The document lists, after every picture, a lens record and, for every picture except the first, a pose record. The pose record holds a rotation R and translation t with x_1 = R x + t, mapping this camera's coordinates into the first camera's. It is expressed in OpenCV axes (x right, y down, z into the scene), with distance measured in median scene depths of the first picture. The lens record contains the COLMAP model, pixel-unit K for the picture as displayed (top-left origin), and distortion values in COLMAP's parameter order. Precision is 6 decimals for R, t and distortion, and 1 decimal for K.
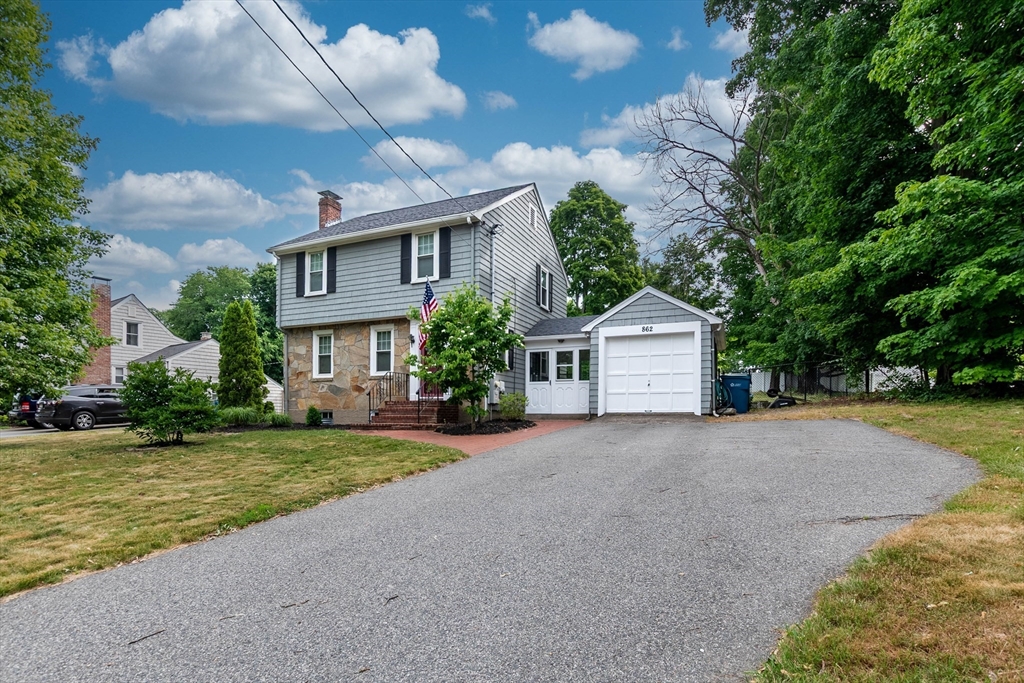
lens RADIAL K [[446.8, 0, 510.9], [0, 446.8, 336.1], [0, 0, 1]] dist [-0.005091, -0.000188]
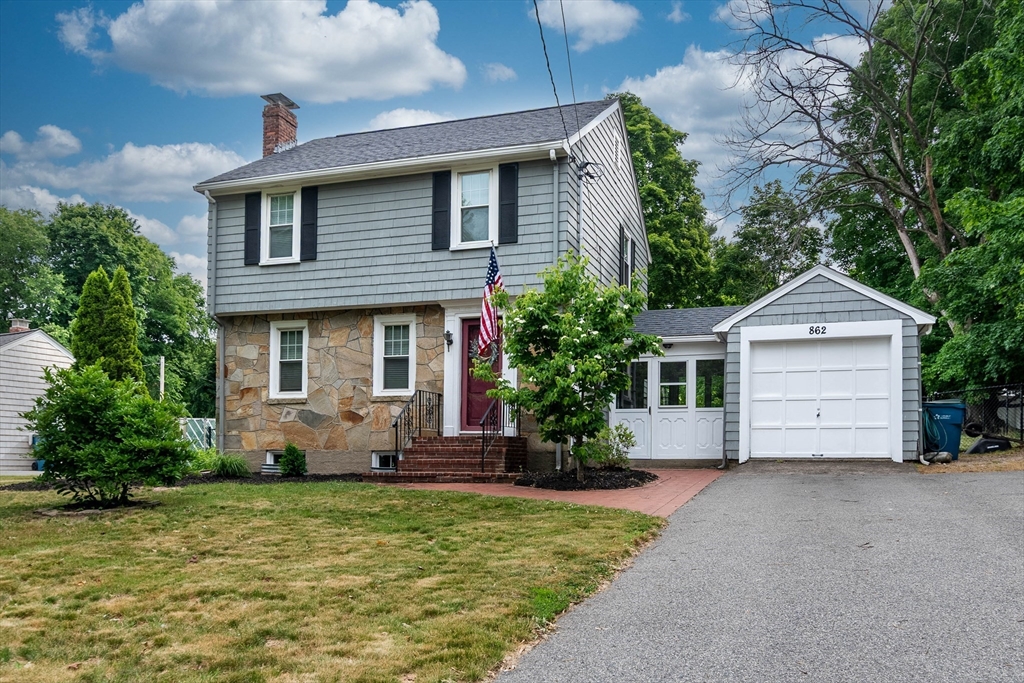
lens RADIAL K [[721.3, 0, 527.8], [0, 721.3, 321.7], [0, 0, 1]] dist [0.004280, -0.000734]
pose [[0.996342, 0.021683, 0.082657, -0.188250], [-0.020127, 0.999605, -0.019610, 0.001045], [-0.083049, 0.017874, 0.996385, -0.020913]]
